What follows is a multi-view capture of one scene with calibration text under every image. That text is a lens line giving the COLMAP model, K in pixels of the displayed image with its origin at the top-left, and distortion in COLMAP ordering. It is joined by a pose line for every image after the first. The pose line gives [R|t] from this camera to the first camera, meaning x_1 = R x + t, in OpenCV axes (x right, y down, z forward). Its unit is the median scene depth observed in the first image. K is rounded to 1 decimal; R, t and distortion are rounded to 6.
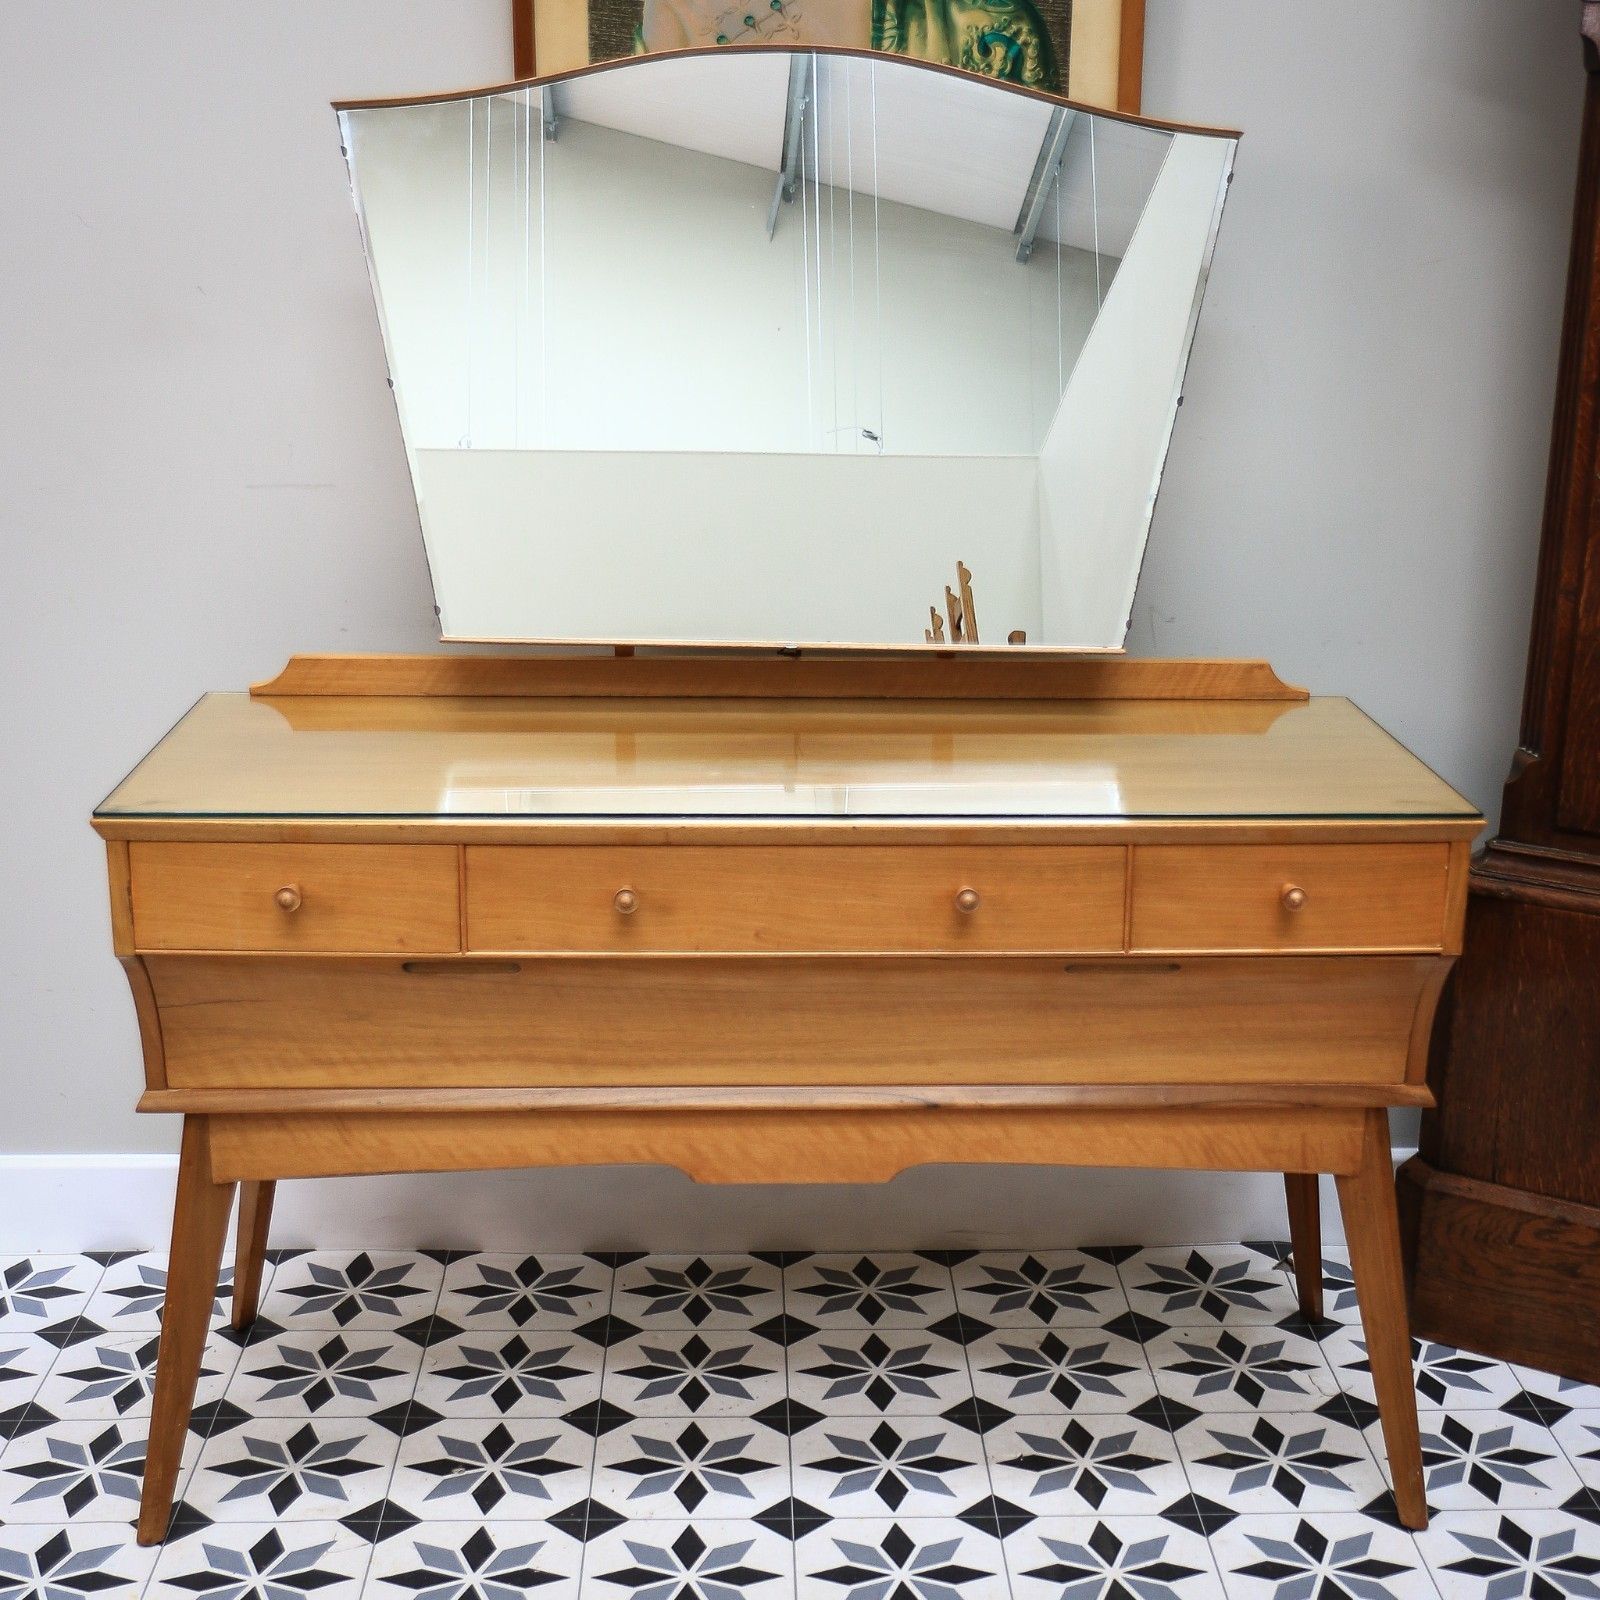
lens RADIAL K [[2373.7, 0, 846.9], [0, 2373.7, 893.8], [0, 0, 1]] dist [-0.048415, 0.048320]
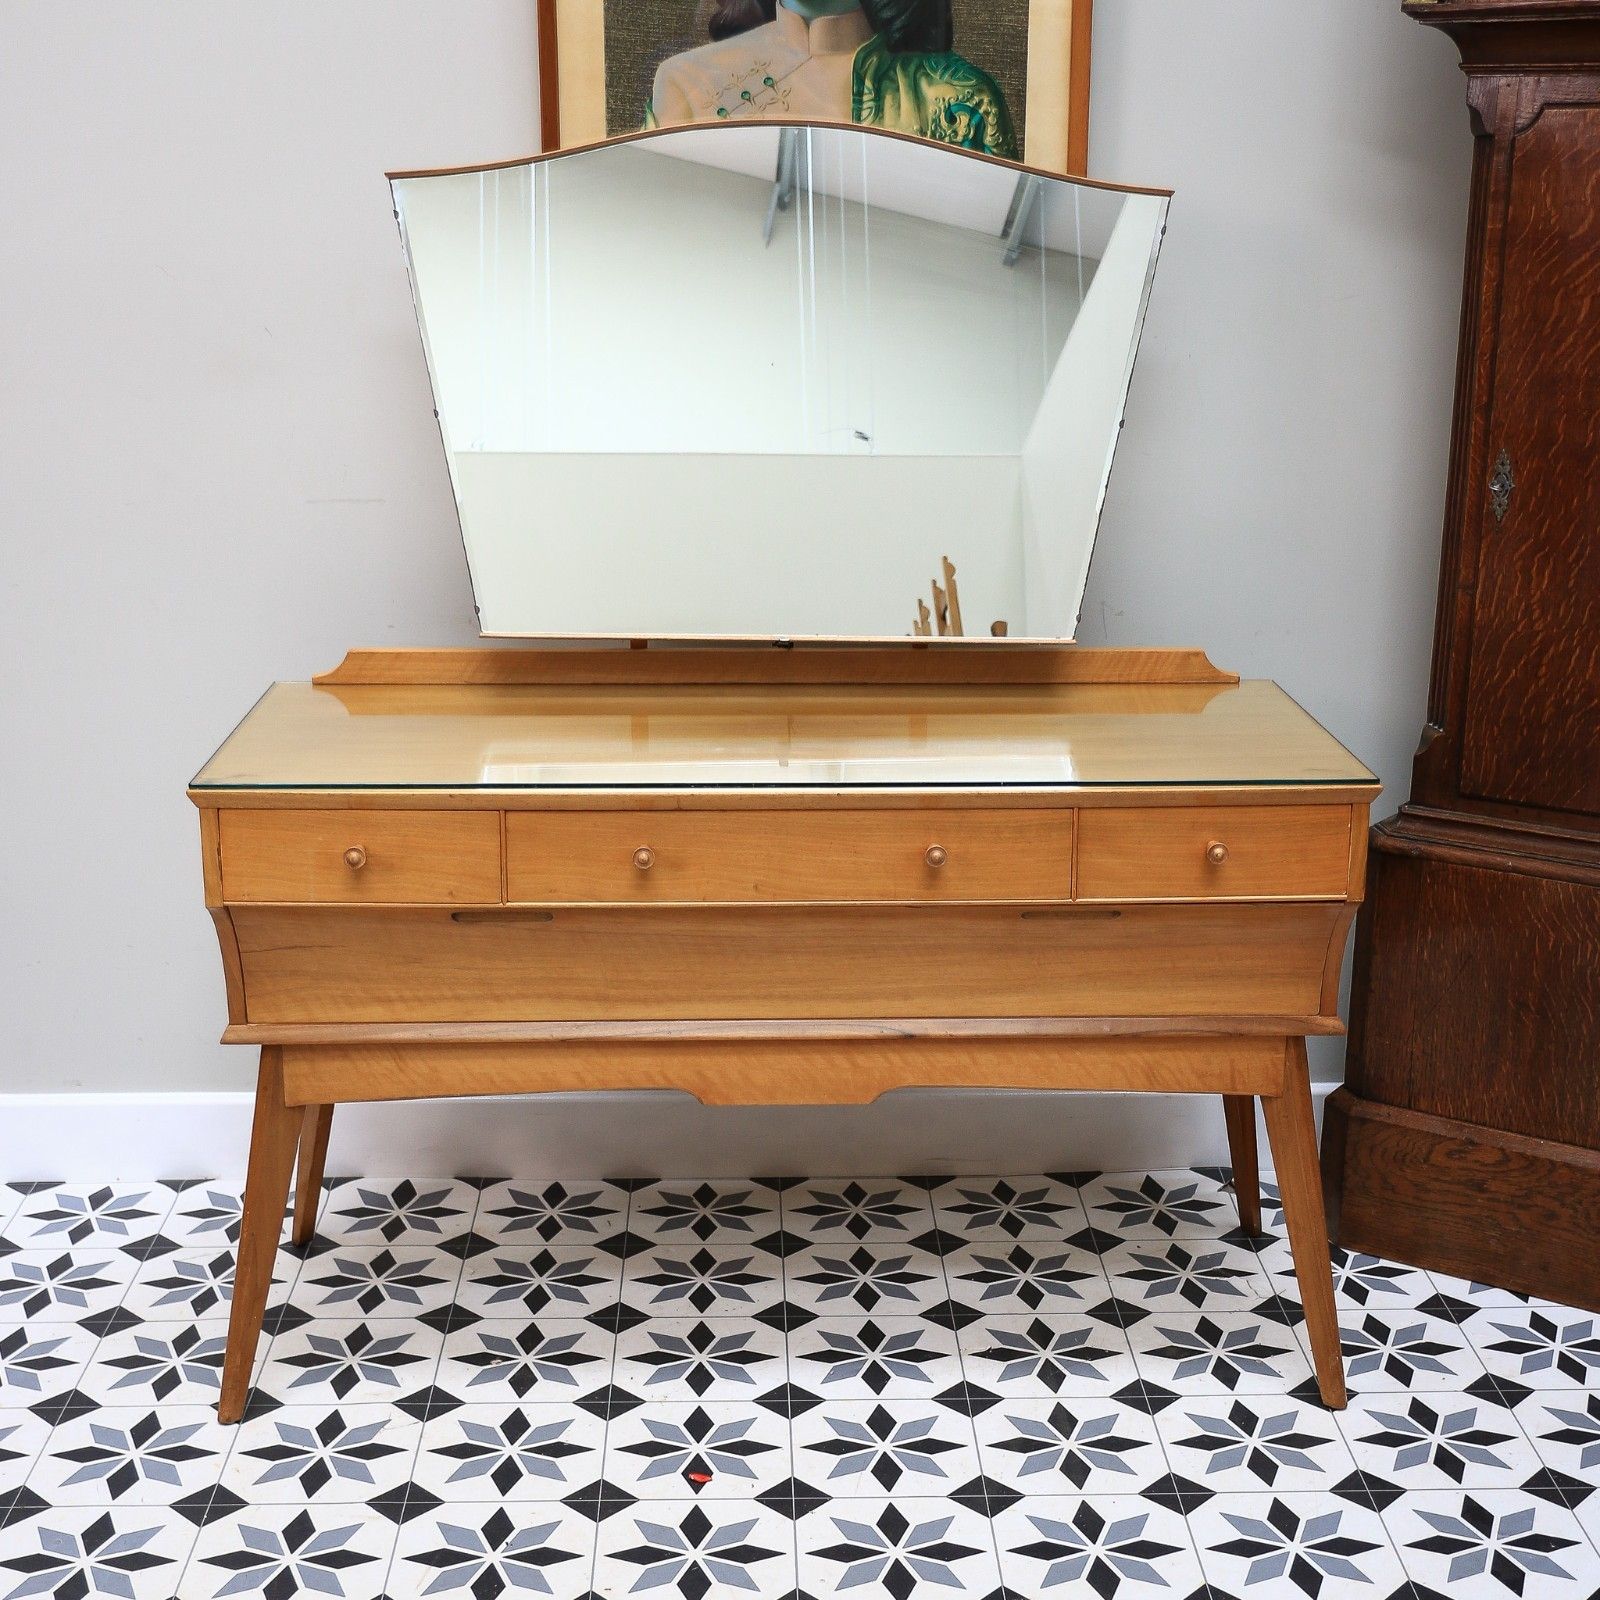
lens RADIAL K [[2312.1, 0, 821.7], [0, 2312.1, 818.9], [0, 0, 1]] dist [-0.045805, 0.061161]
pose [[0.999939, -0.005455, -0.009582, 0.004621], [0.005218, 0.999683, -0.024645, 0.010127], [0.009713, 0.024593, 0.999650, -0.113960]]
